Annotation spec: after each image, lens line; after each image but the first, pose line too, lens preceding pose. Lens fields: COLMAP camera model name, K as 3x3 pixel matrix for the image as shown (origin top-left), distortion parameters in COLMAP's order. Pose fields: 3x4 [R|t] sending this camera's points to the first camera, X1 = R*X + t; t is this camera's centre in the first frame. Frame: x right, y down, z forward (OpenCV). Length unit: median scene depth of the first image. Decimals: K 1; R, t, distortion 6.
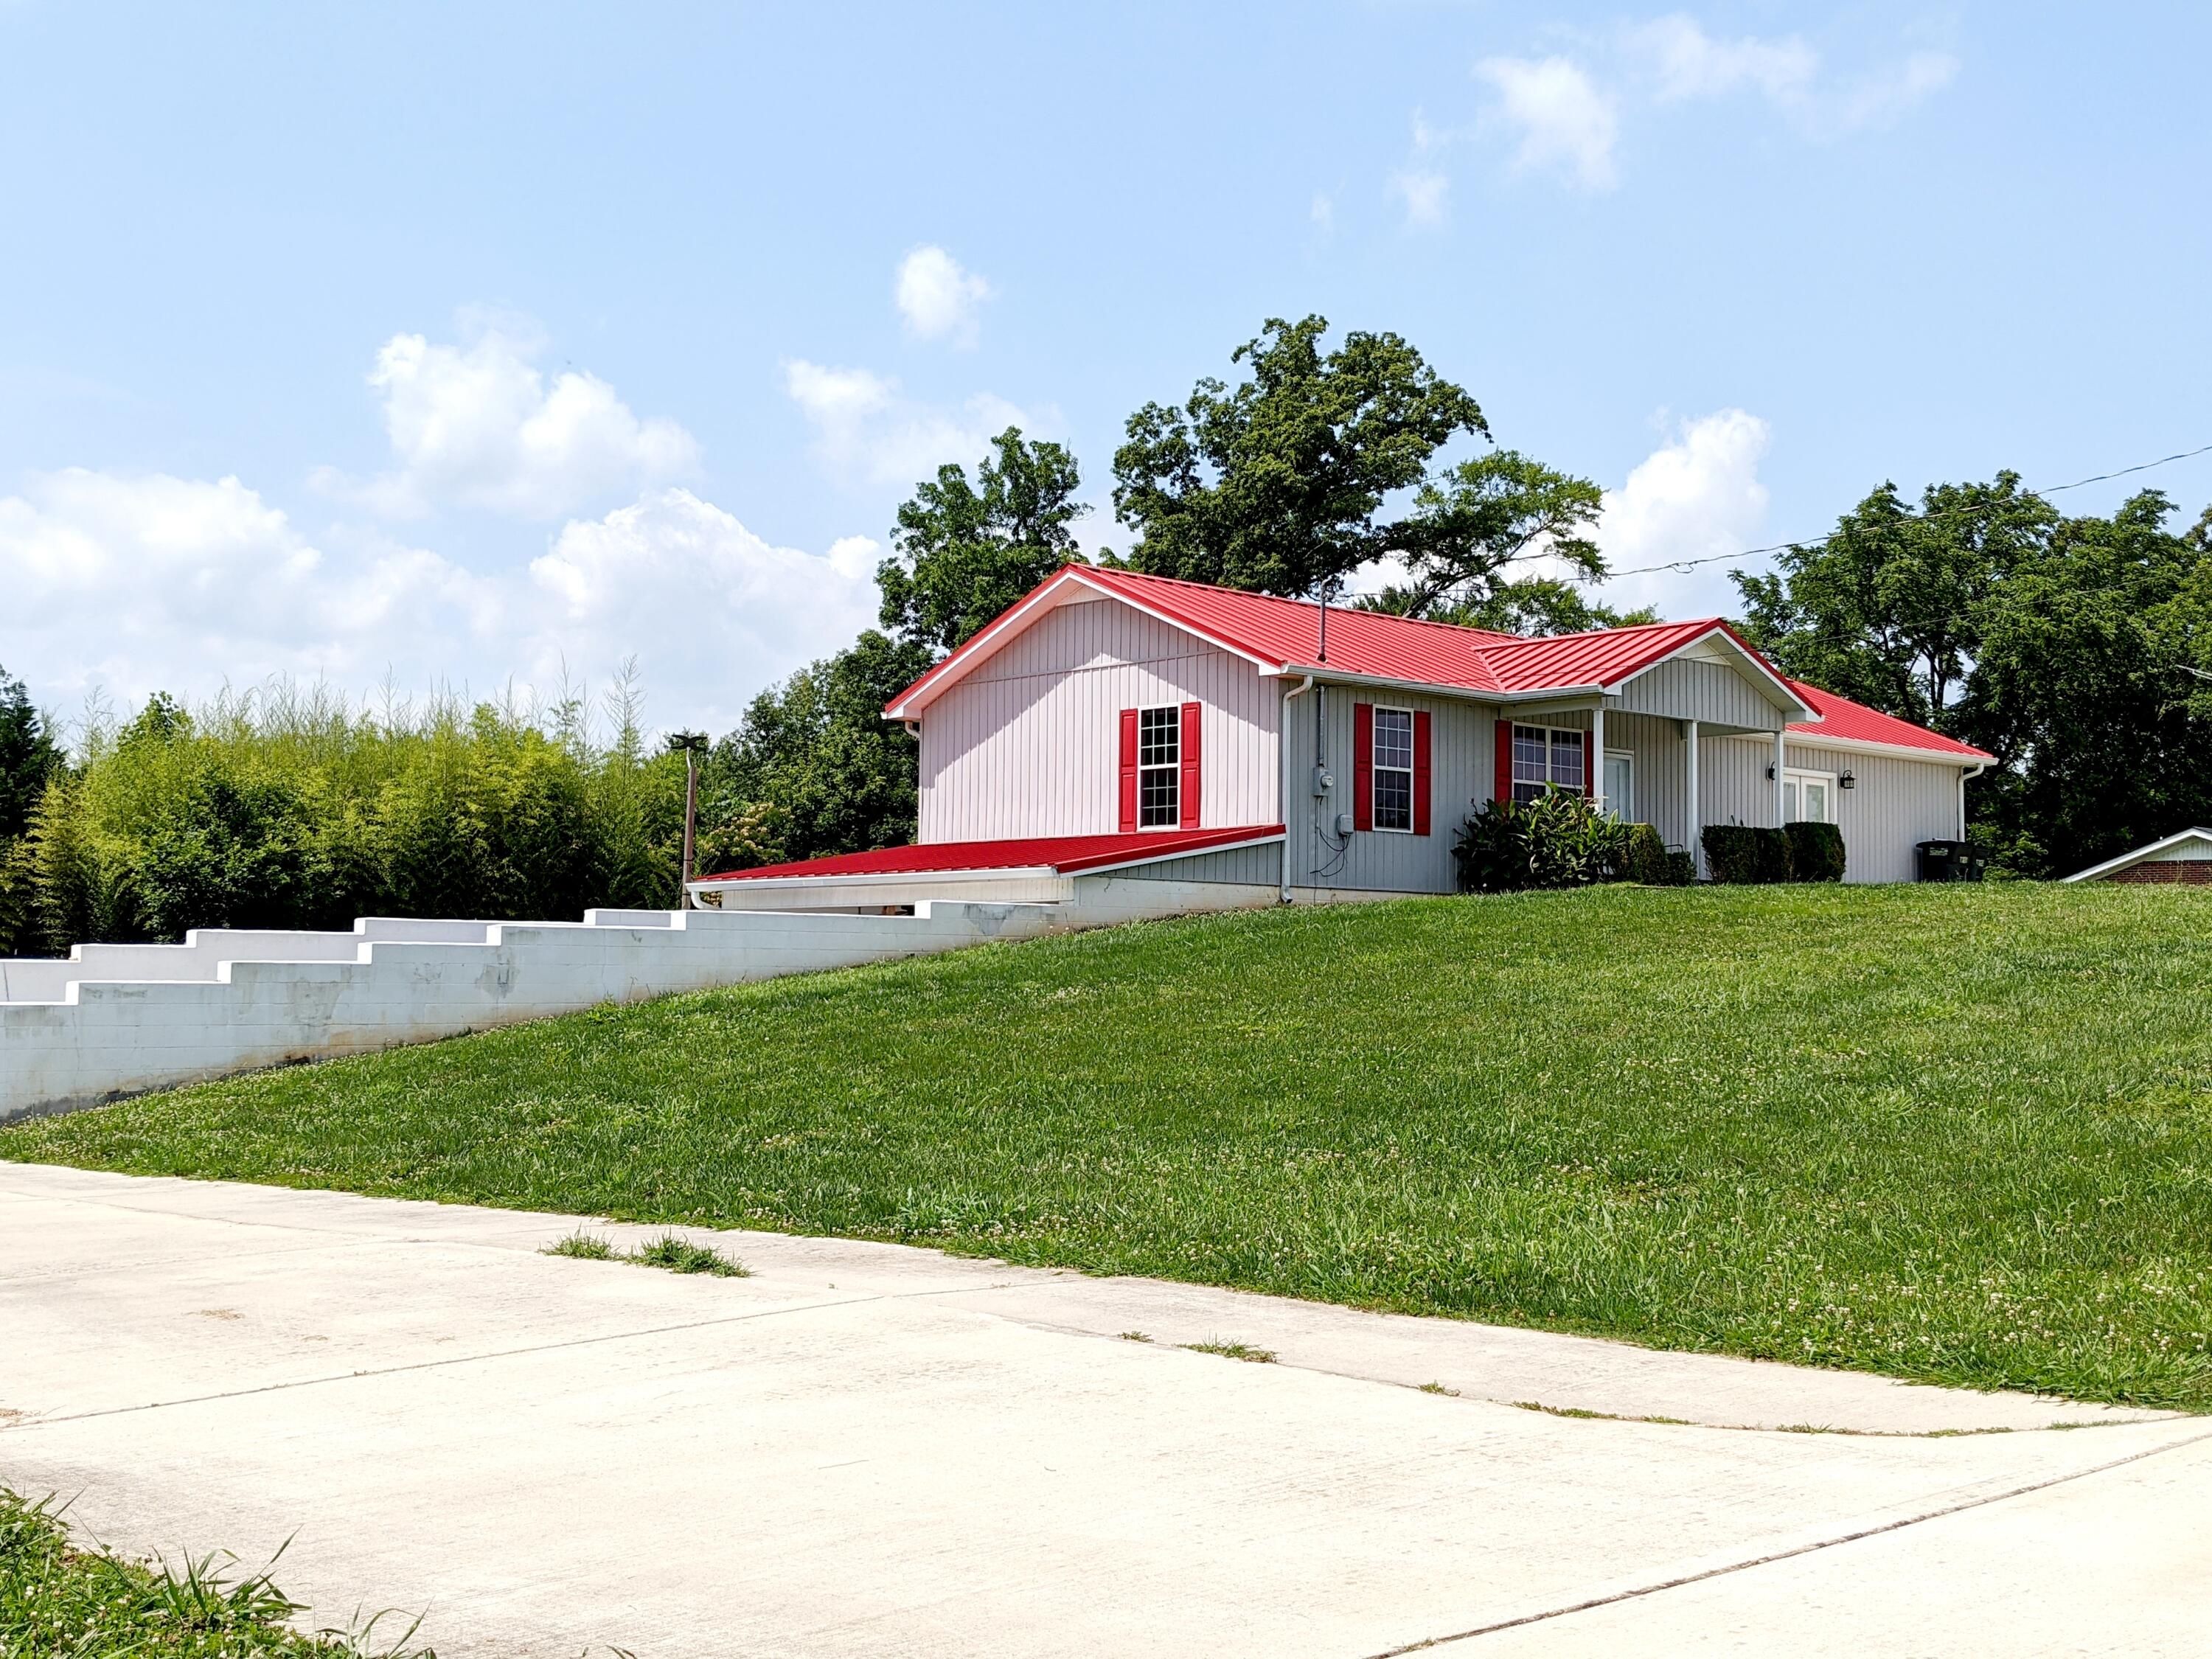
lens RADIAL K [[2488.8, 0, 1167.9], [0, 2488.8, 833.4], [0, 0, 1]] dist [0.137055, -0.522246]
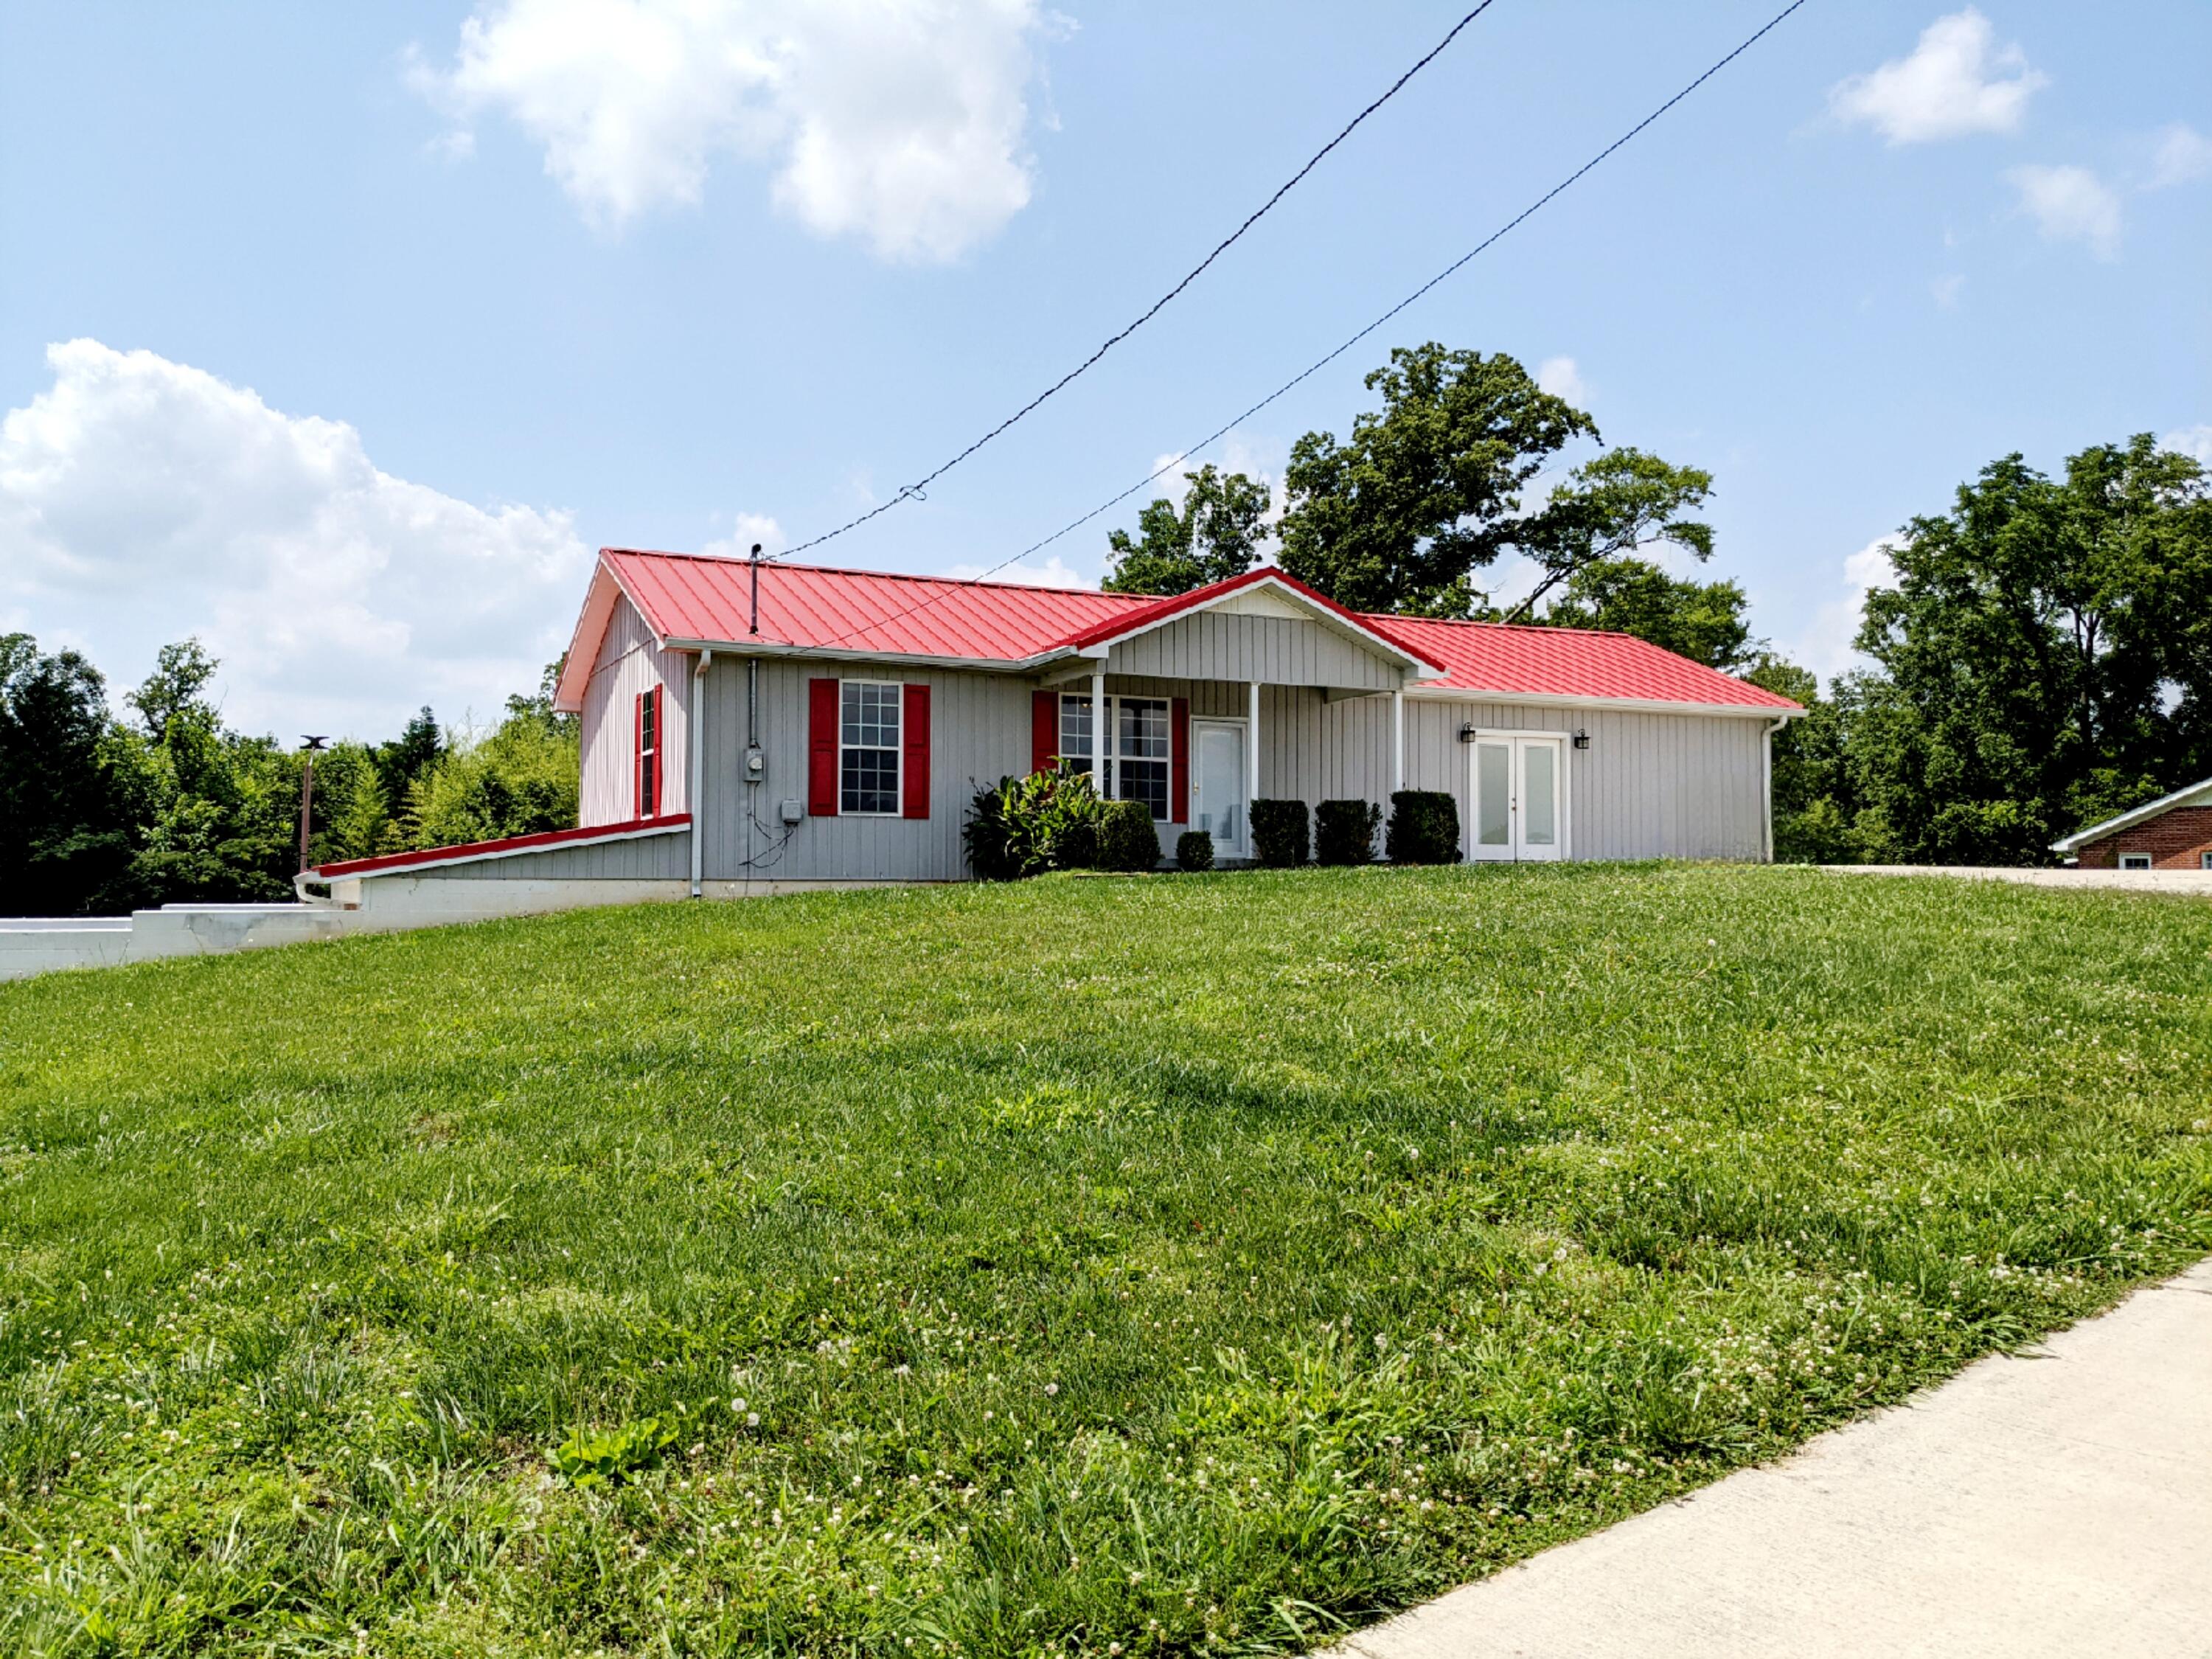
lens RADIAL K [[1761.0, 0, 1106.0], [0, 1761.0, 829.5], [0, 0, 1]] dist [0.070332, -0.128572]
pose [[0.952413, -0.017422, -0.304311, 0.165327], [0.024325, 0.999525, 0.018908, -0.002542], [0.303838, -0.025410, 0.952385, 0.177954]]
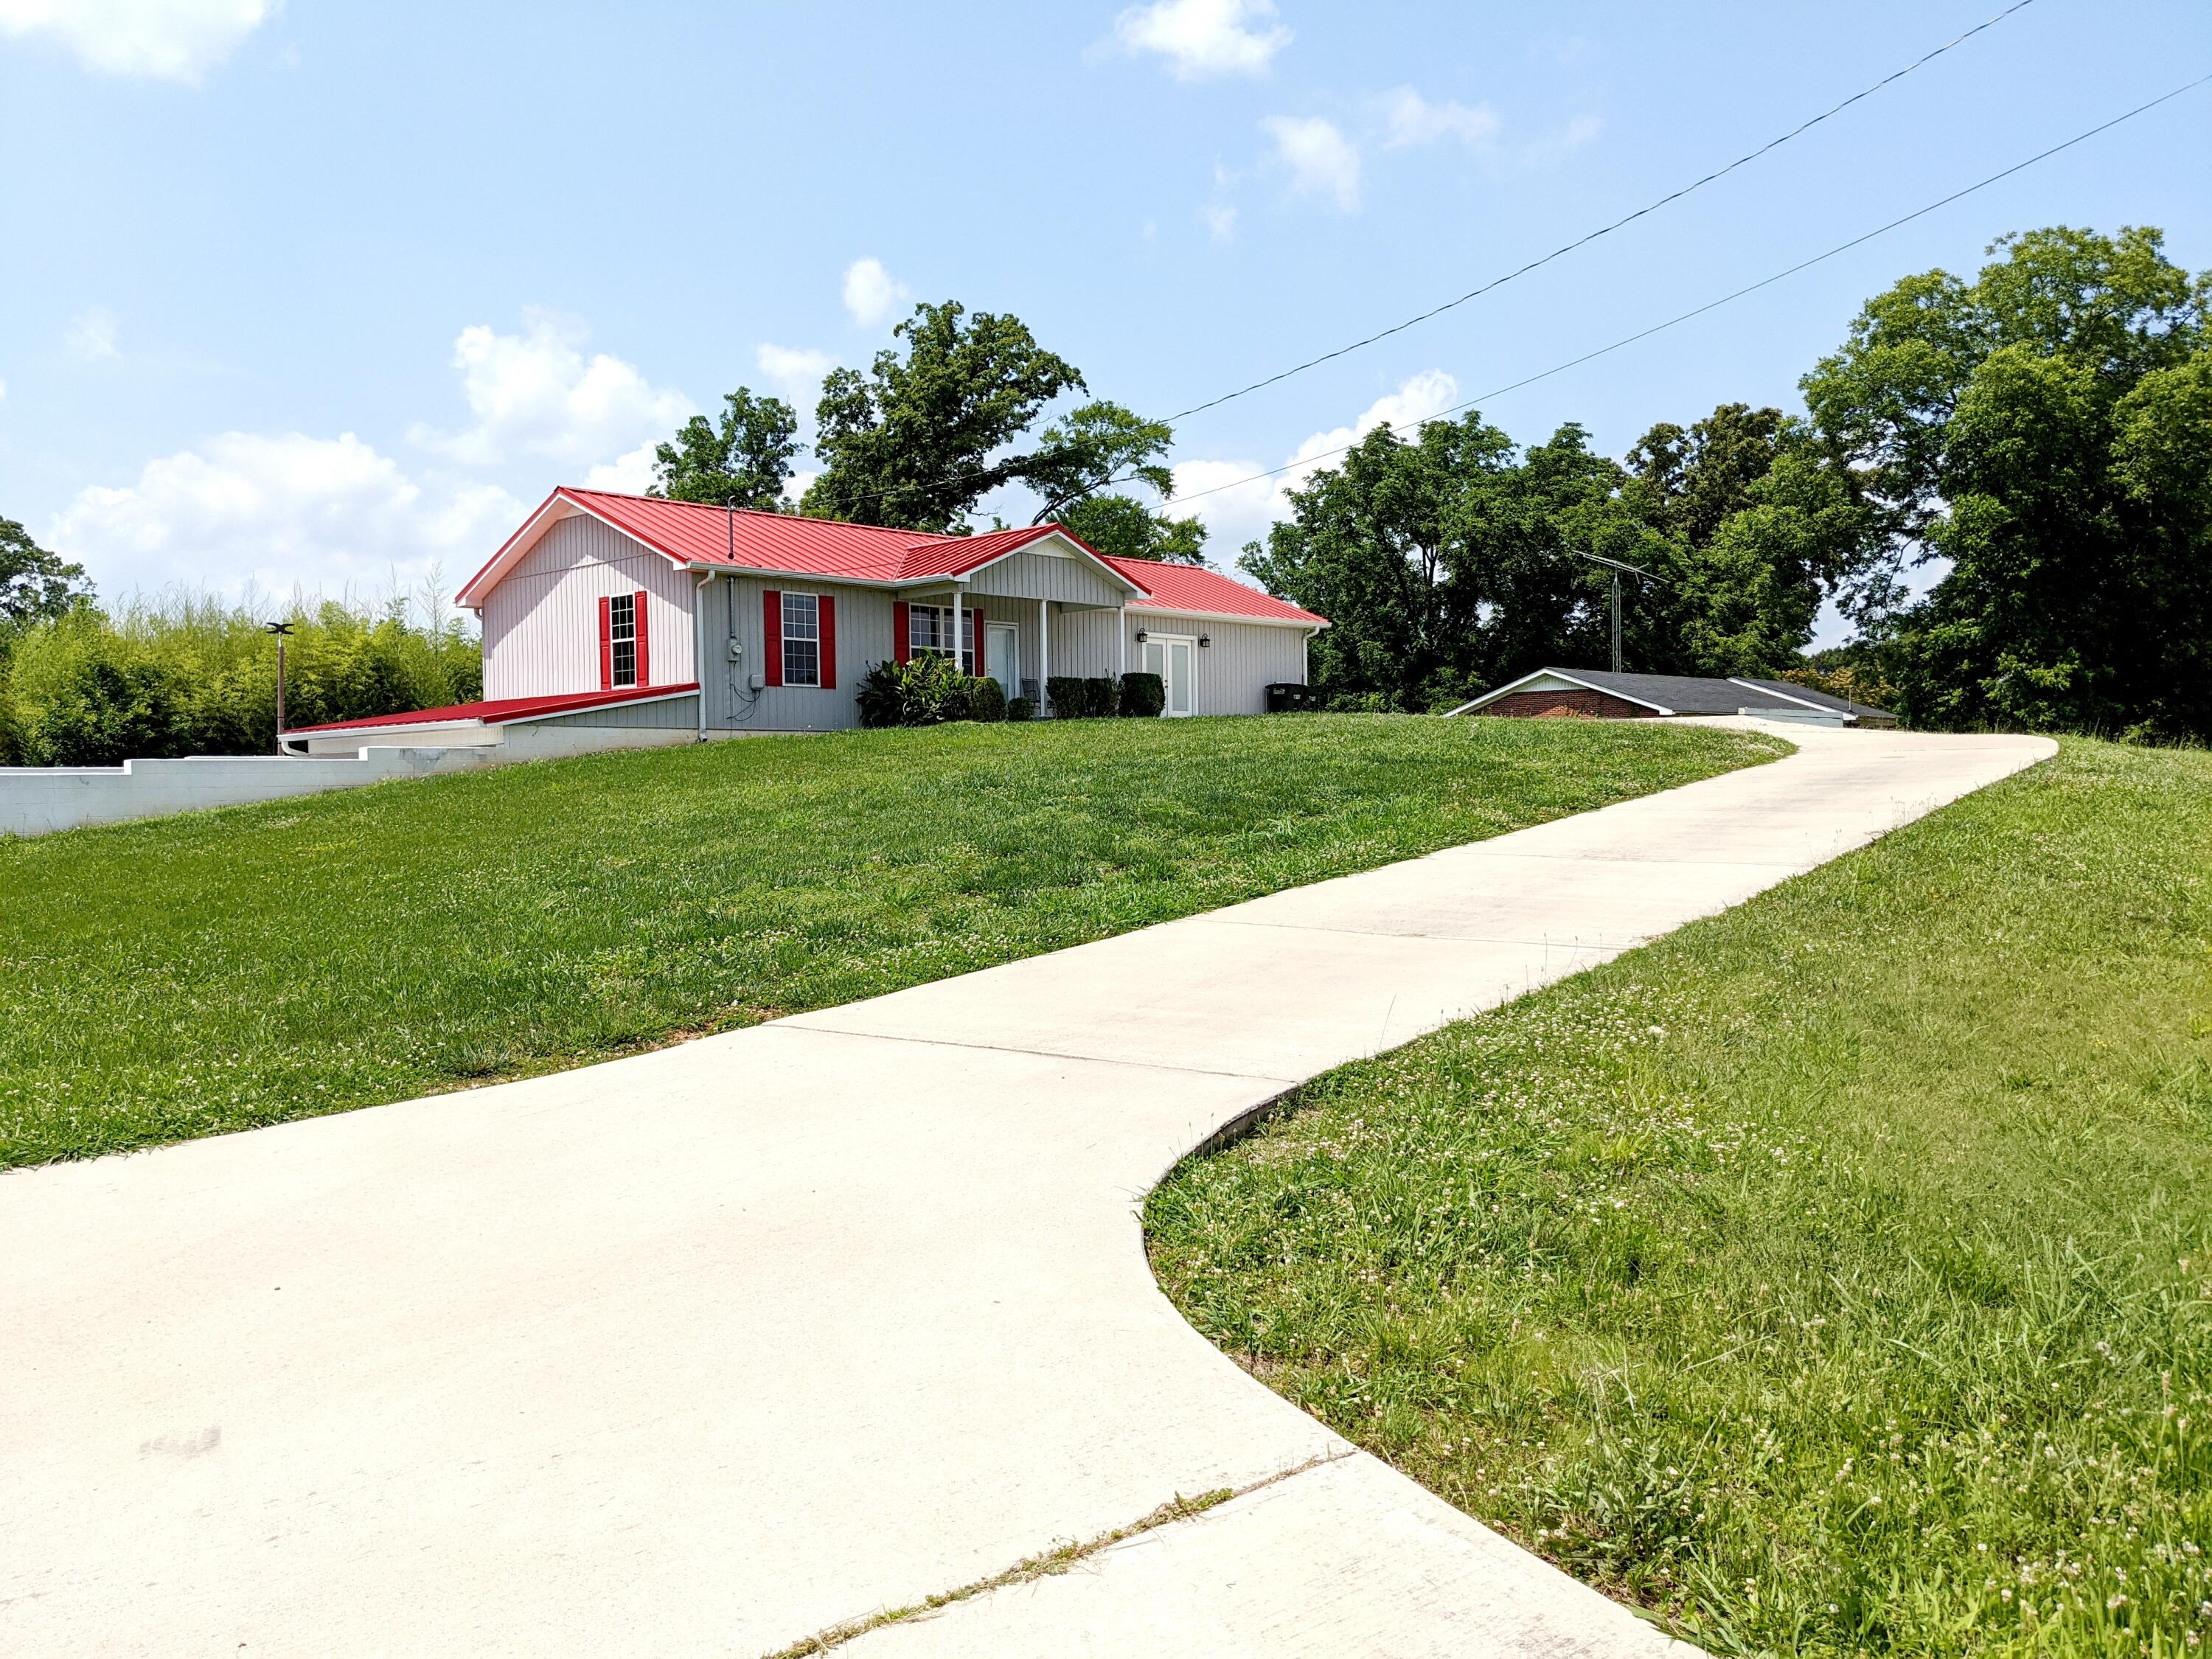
lens RADIAL K [[1761.0, 0, 1106.0], [0, 1761.0, 829.5], [0, 0, 1]] dist [0.070332, -0.128572]
pose [[0.998695, -0.024191, 0.044989, 0.094586], [0.020369, 0.996295, 0.083554, 0.000058], [-0.046843, -0.082528, 0.995487, 0.017249]]
